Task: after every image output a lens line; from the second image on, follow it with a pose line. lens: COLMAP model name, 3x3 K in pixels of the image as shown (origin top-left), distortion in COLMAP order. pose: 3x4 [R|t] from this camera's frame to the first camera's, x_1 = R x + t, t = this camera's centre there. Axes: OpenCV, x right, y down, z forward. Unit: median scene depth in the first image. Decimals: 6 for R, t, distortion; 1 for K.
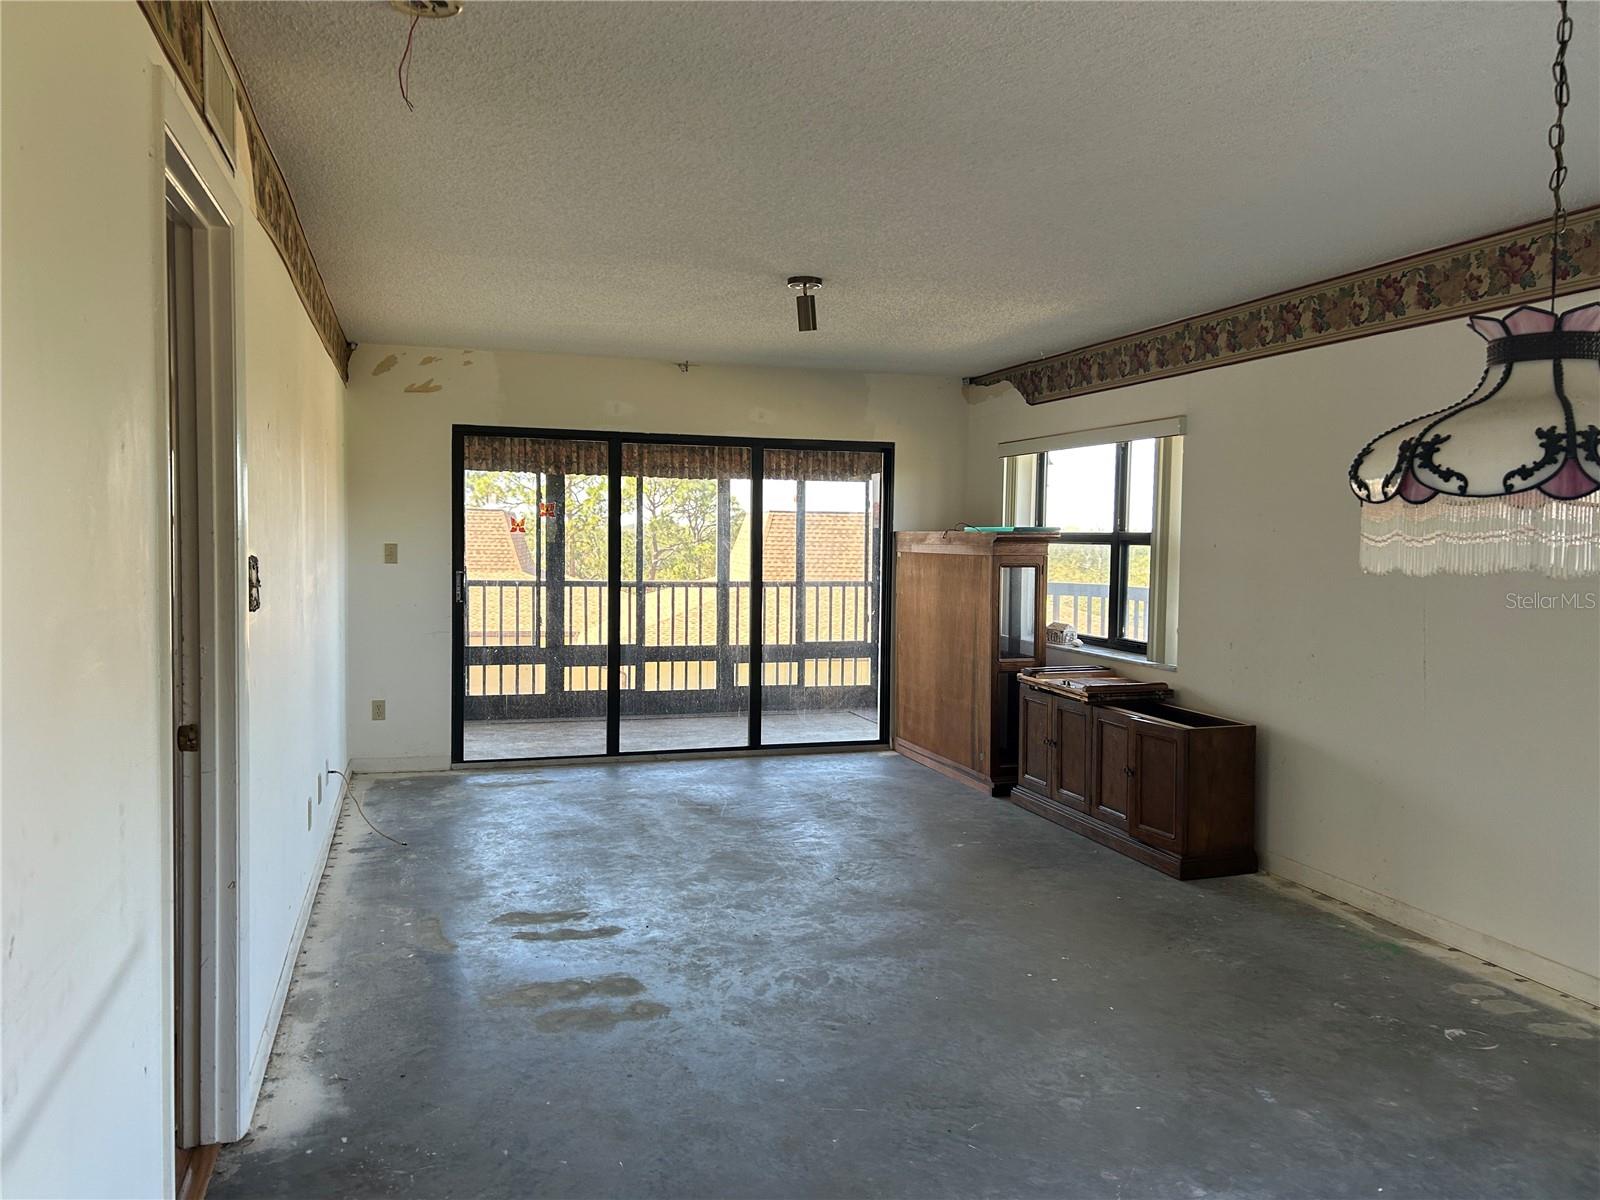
lens RADIAL K [[1219.0, 0, 825.0], [0, 1219.0, 585.2], [0, 0, 1]] dist [0.072143, -0.088198]
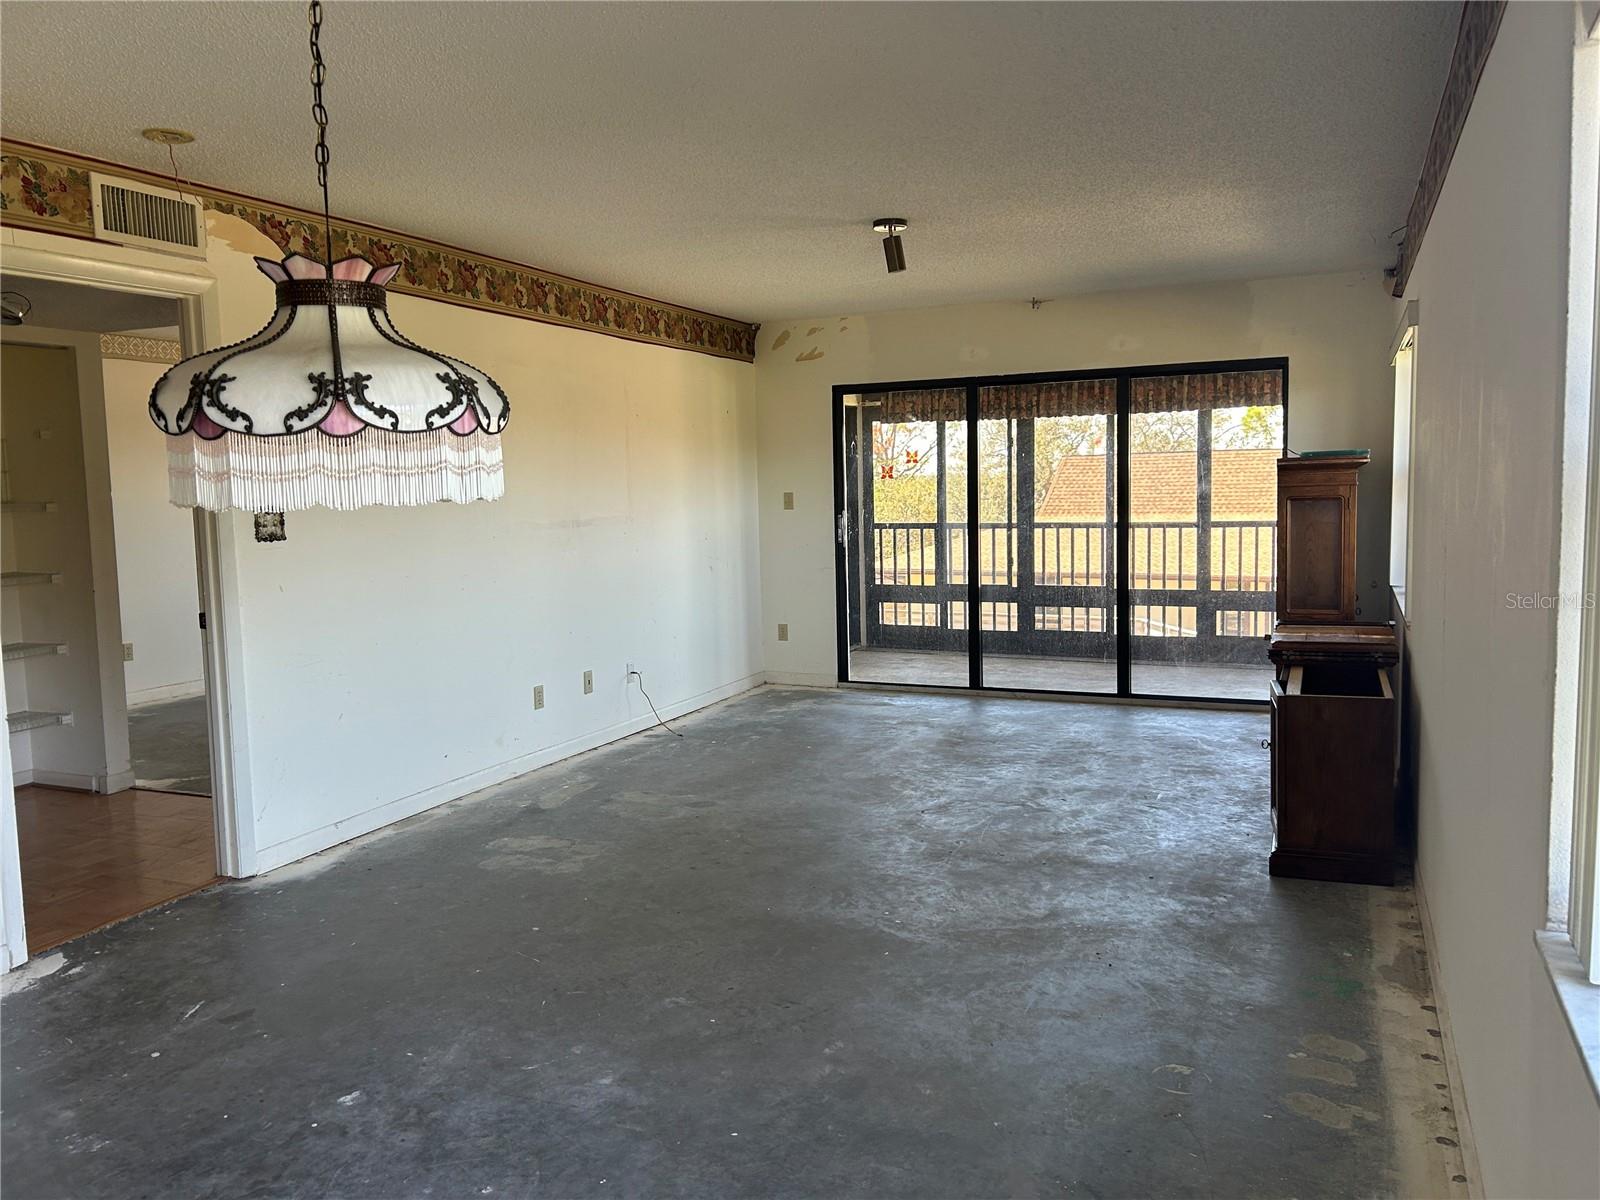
lens RADIAL K [[1215.5, 0, 773.6], [0, 1215.5, 602.5], [0, 0, 1]] dist [0.082506, -0.089630]
pose [[0.745585, 0.033285, -0.665579, 0.489069], [0.006377, 0.998350, 0.057069, 0.005316], [0.666380, -0.046794, 0.744142, 0.138549]]
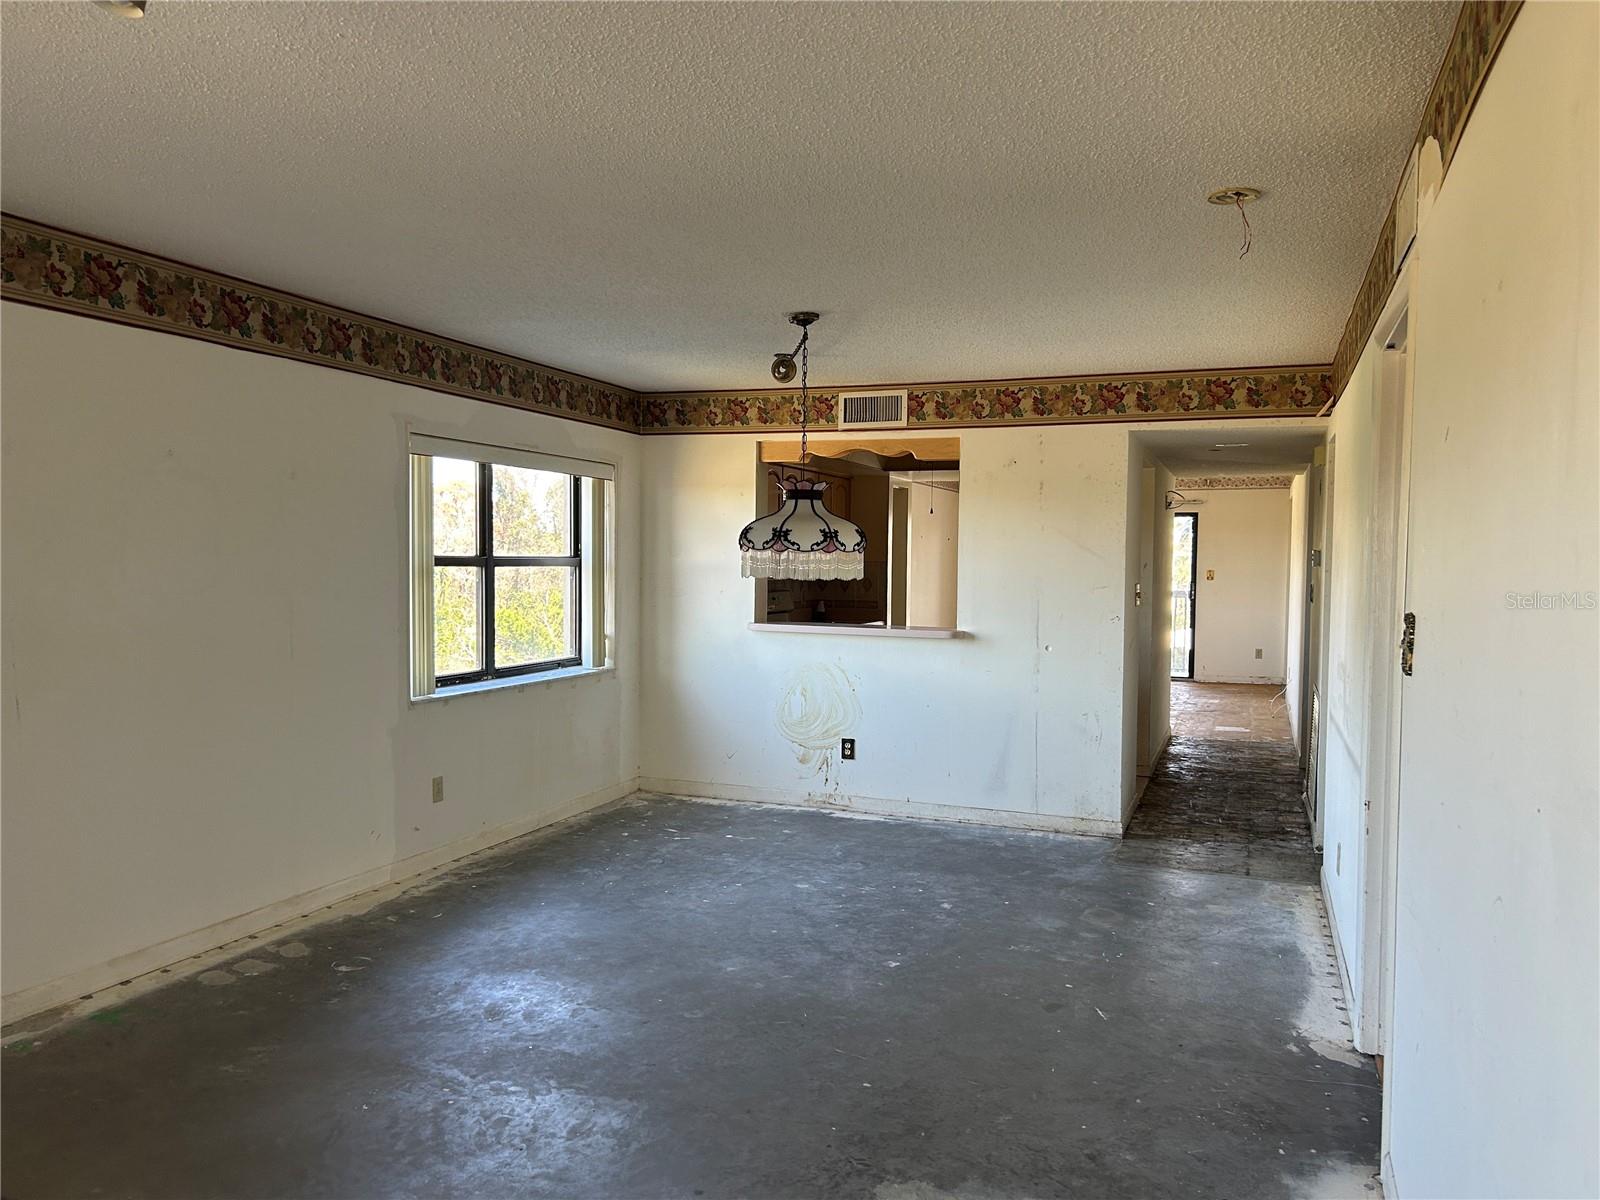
lens RADIAL K [[1215.5, 0, 773.6], [0, 1215.5, 602.5], [0, 0, 1]] dist [0.082506, -0.089630]
pose [[-0.777570, -0.040694, 0.627478, -0.323711], [0.003749, 0.997586, 0.069343, -0.044290], [-0.628785, 0.056271, -0.775541, 0.961514]]
